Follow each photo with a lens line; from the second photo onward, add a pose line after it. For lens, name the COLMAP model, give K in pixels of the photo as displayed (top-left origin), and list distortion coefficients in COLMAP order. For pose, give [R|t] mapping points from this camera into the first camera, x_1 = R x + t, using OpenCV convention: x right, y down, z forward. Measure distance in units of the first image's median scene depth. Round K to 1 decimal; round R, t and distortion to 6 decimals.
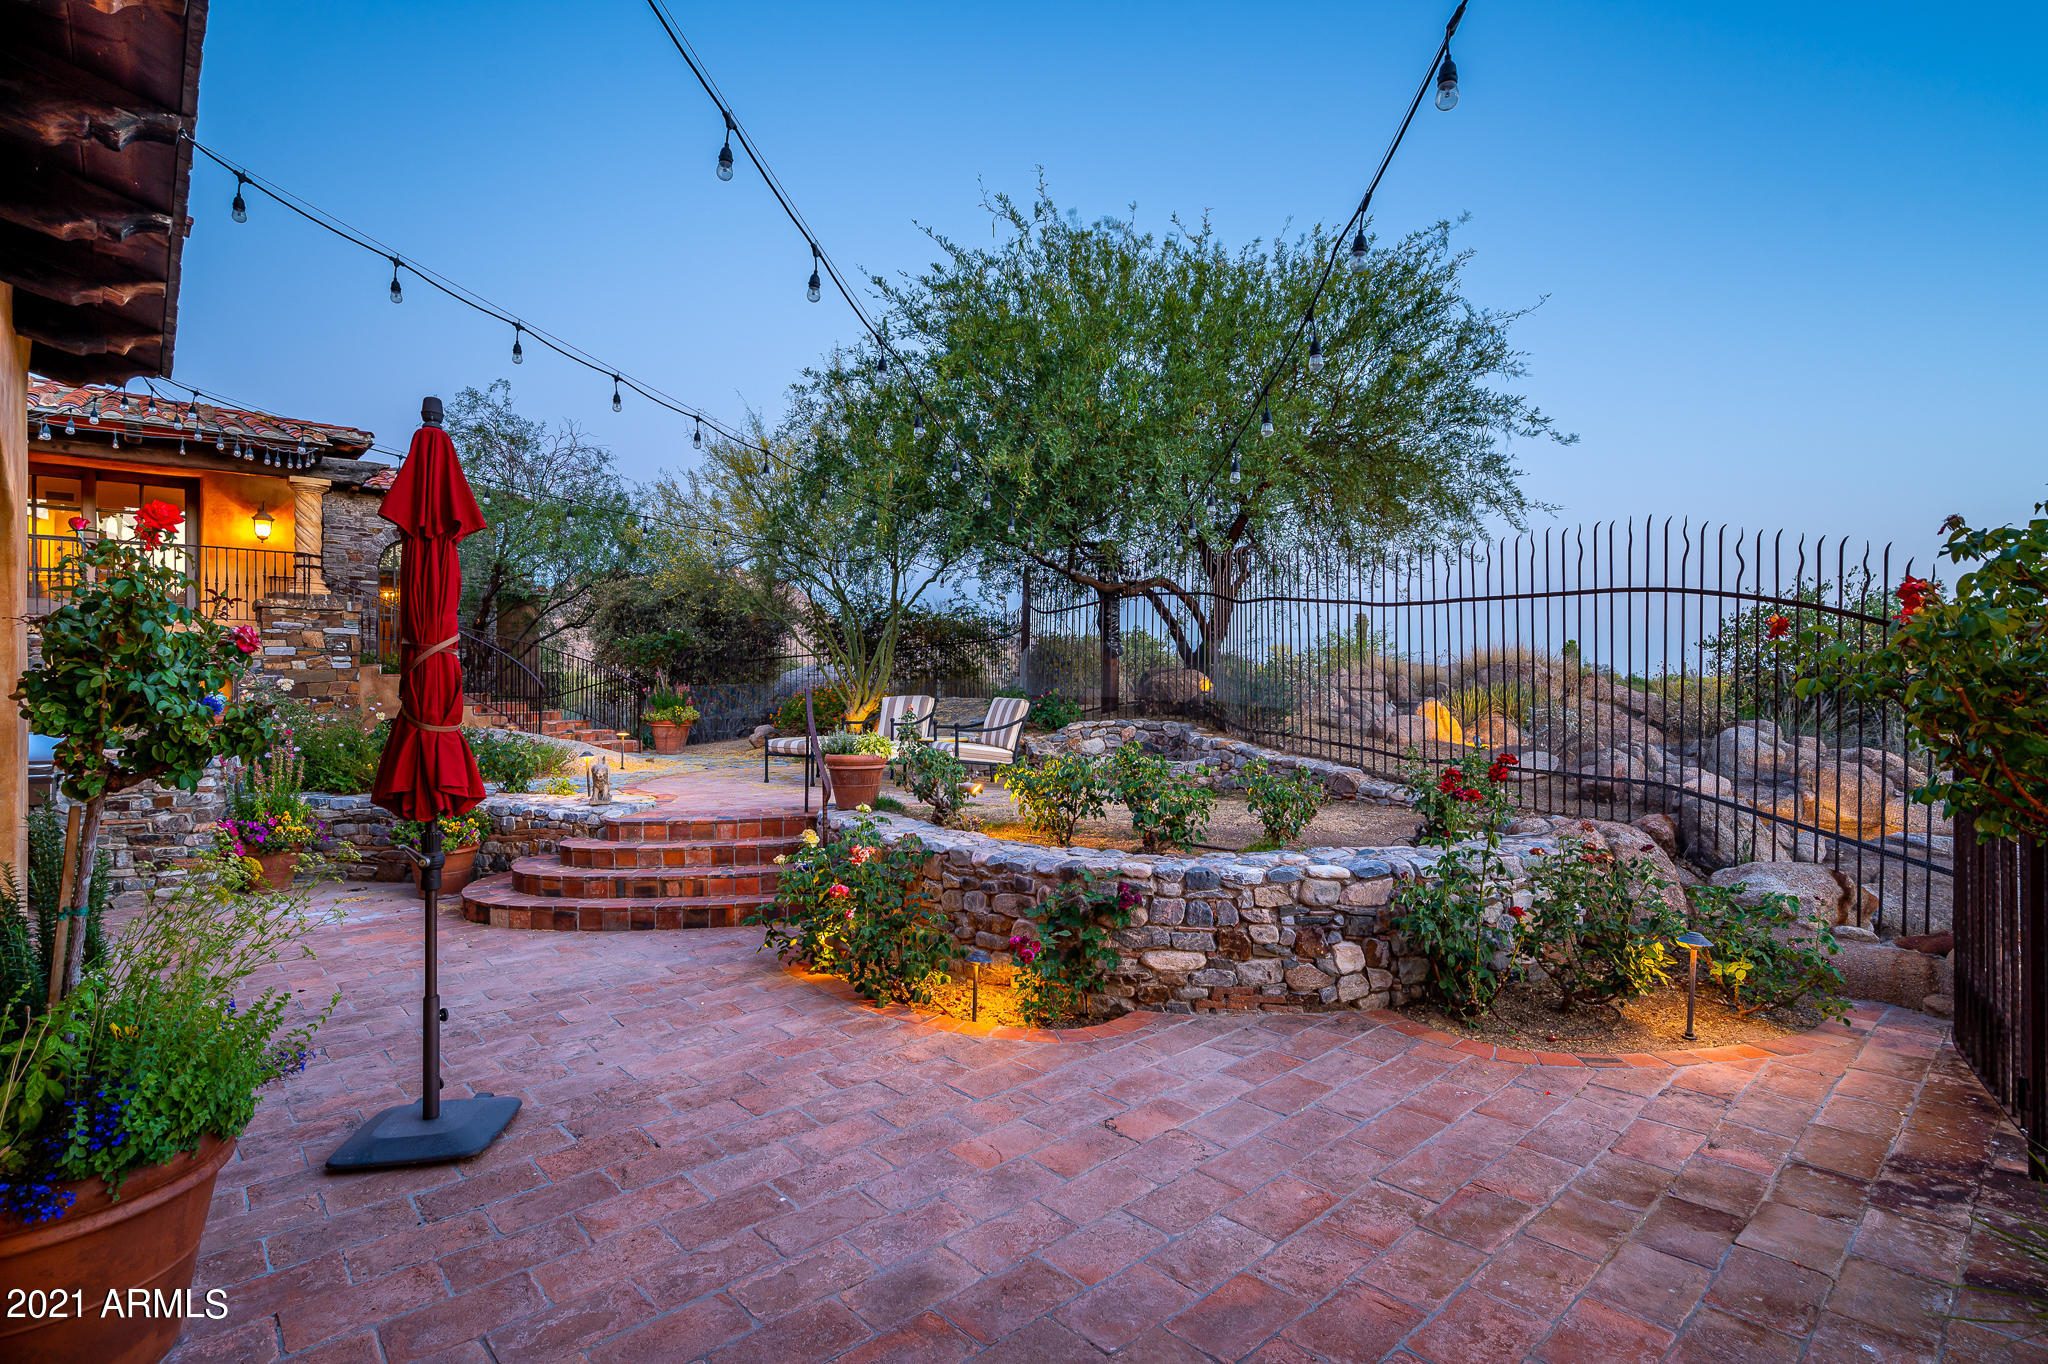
lens RADIAL K [[970.5, 0, 1024.0], [0, 970.5, 682.0], [0, 0, 1]] dist [0.001057, 0.000463]
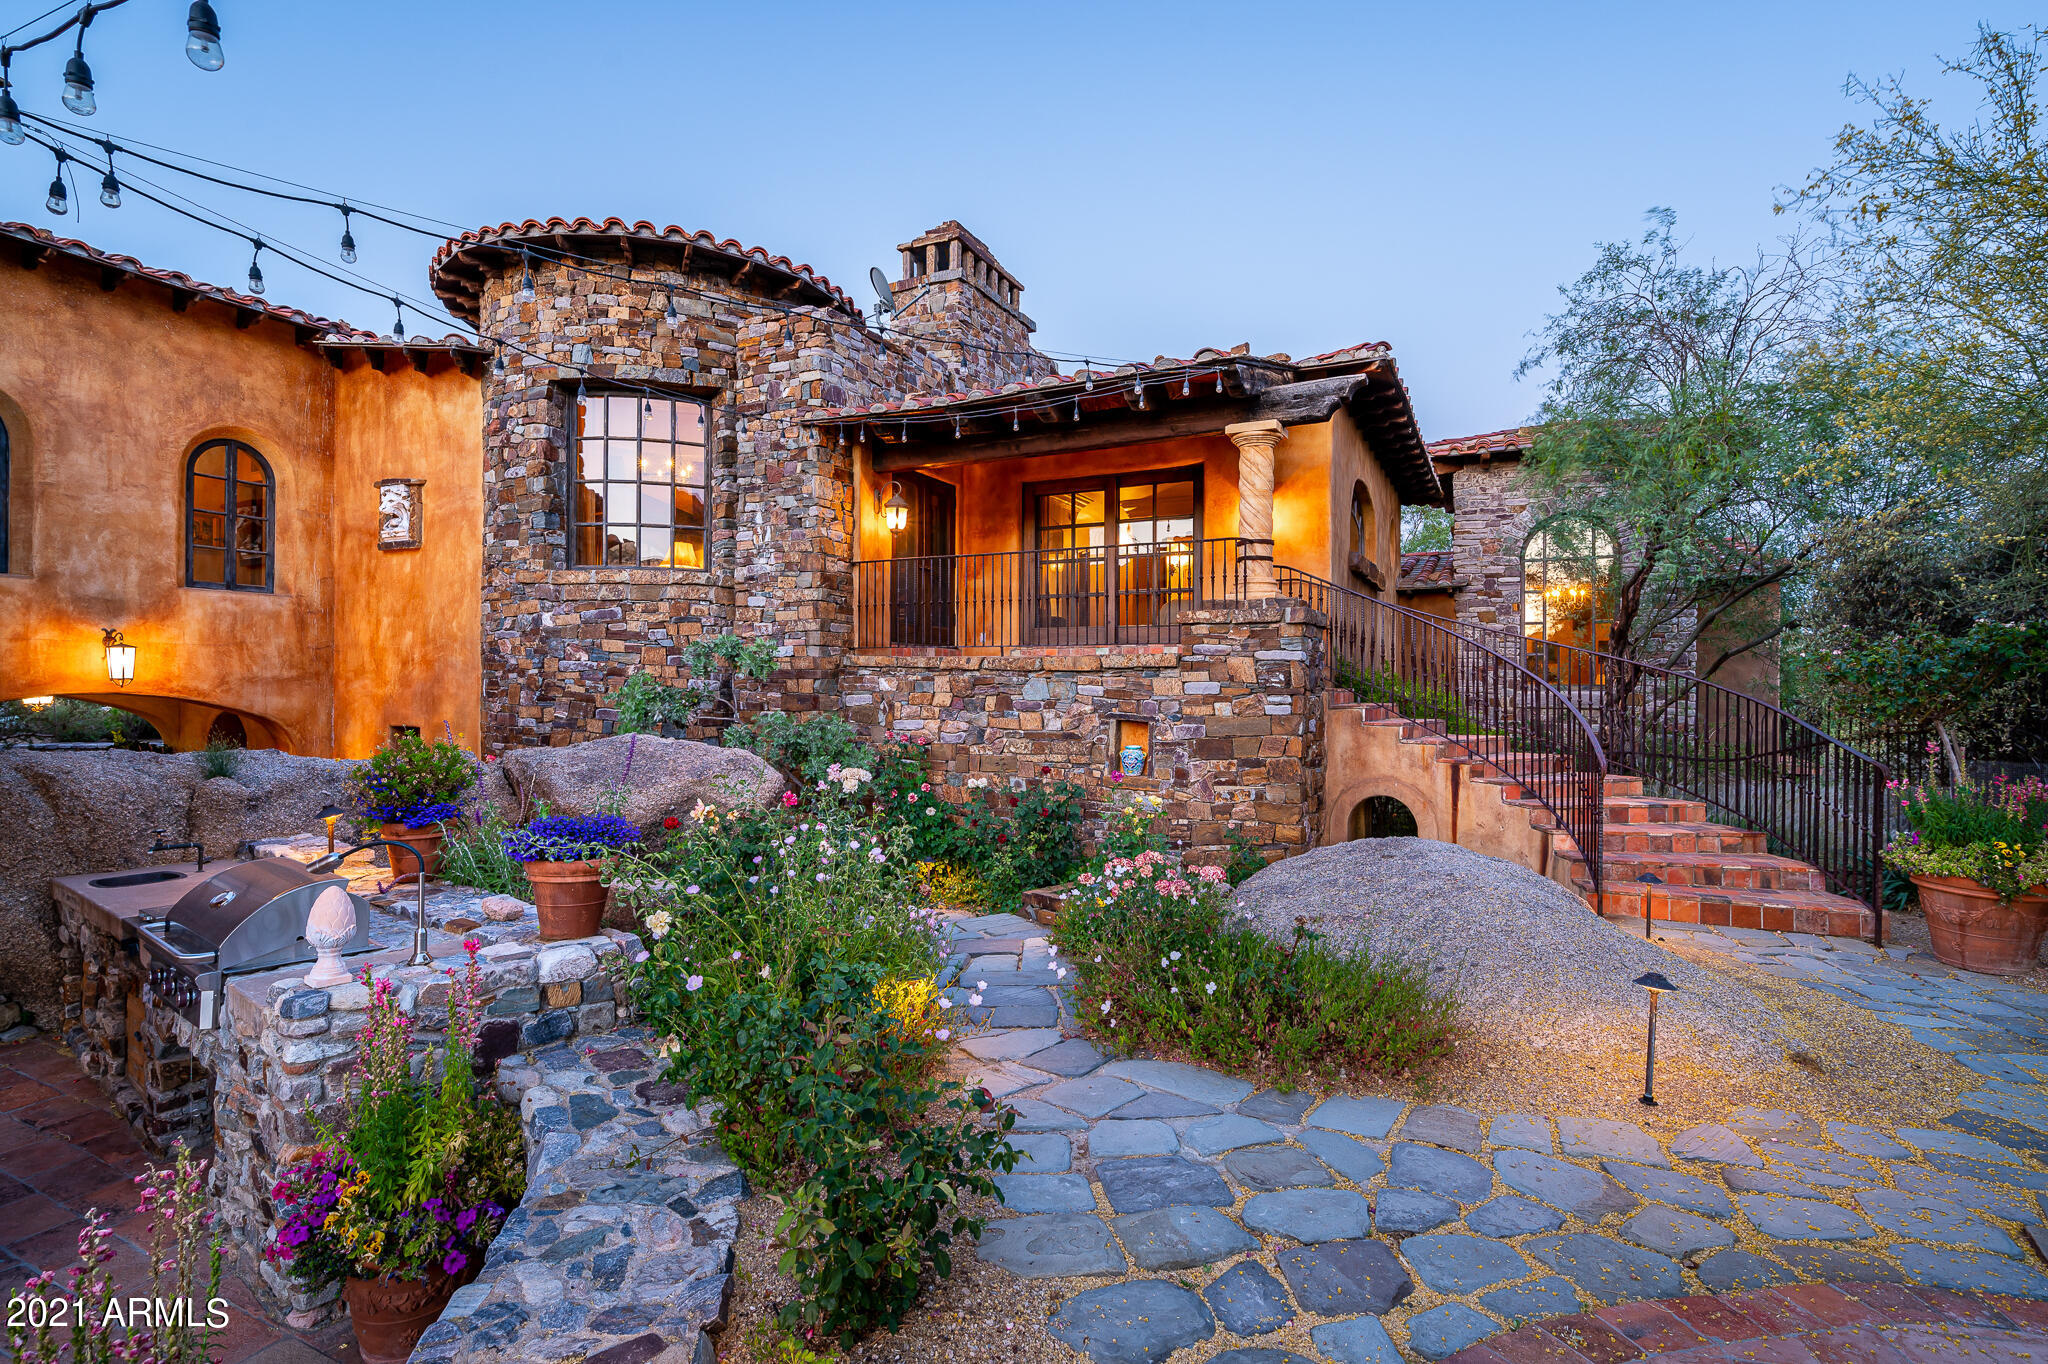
lens RADIAL K [[970.5, 0, 1024.0], [0, 970.5, 682.0], [0, 0, 1]] dist [0.001057, 0.000463]
pose [[0.354585, 0.003248, -0.935018, -0.177766], [-0.008933, 0.999960, 0.000086, -0.033922], [0.934981, 0.008322, 0.354600, 0.627320]]
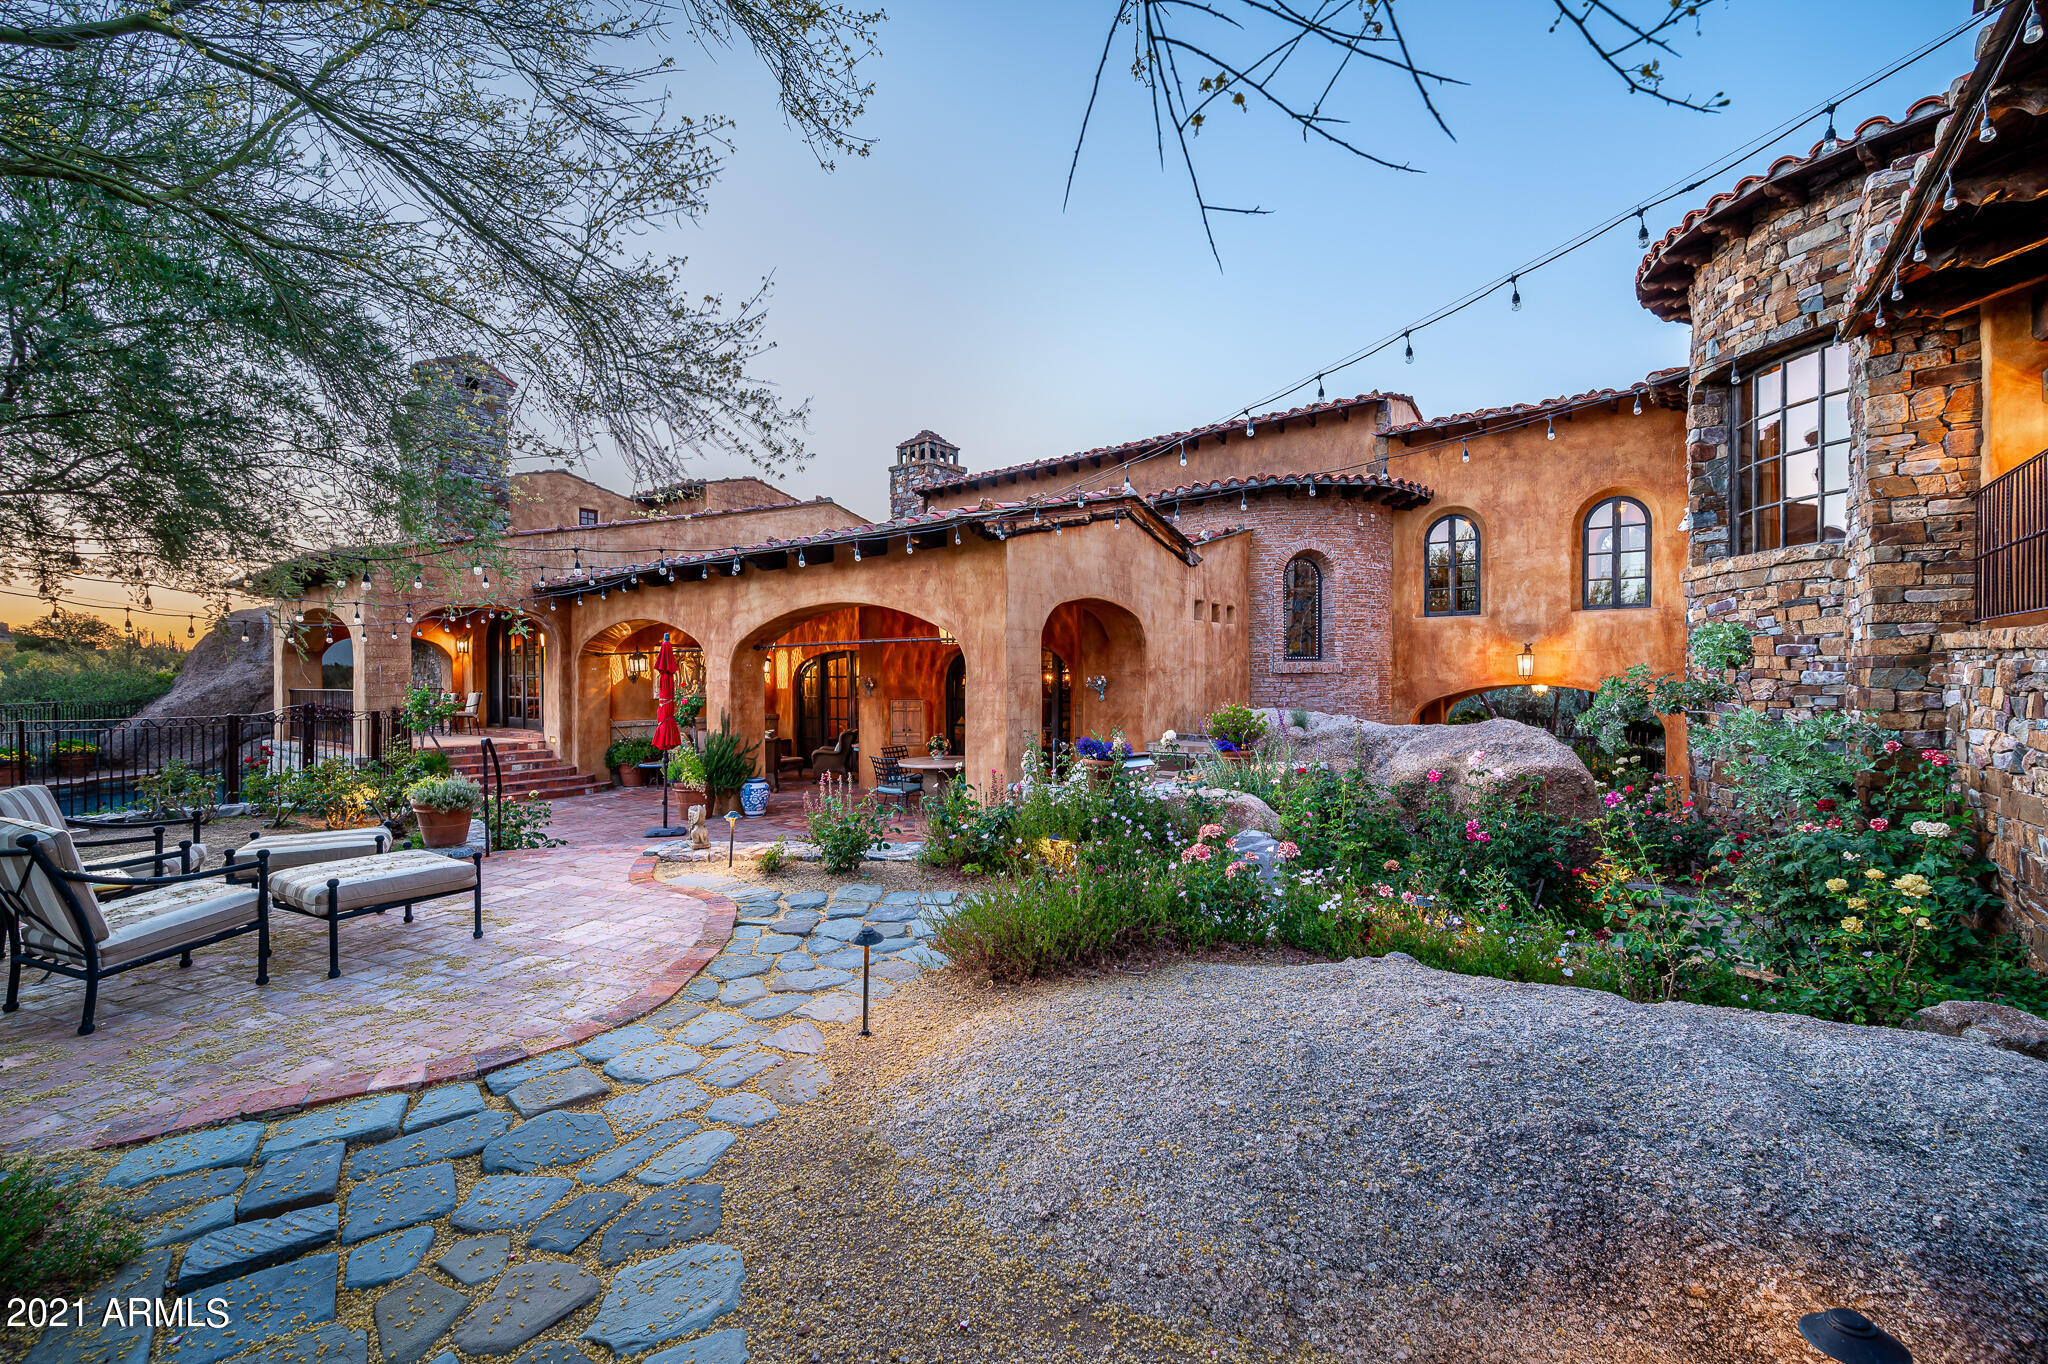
lens RADIAL K [[862.3, 0, 1024.0], [0, 862.3, 682.0], [0, 0, 1]] dist [0.002081, 0.000022]
pose [[-0.988033, 0.005138, -0.154154, -0.309790], [0.003999, 0.999962, 0.007698, -0.033064], [0.154188, 0.006990, -0.988017, 0.993711]]
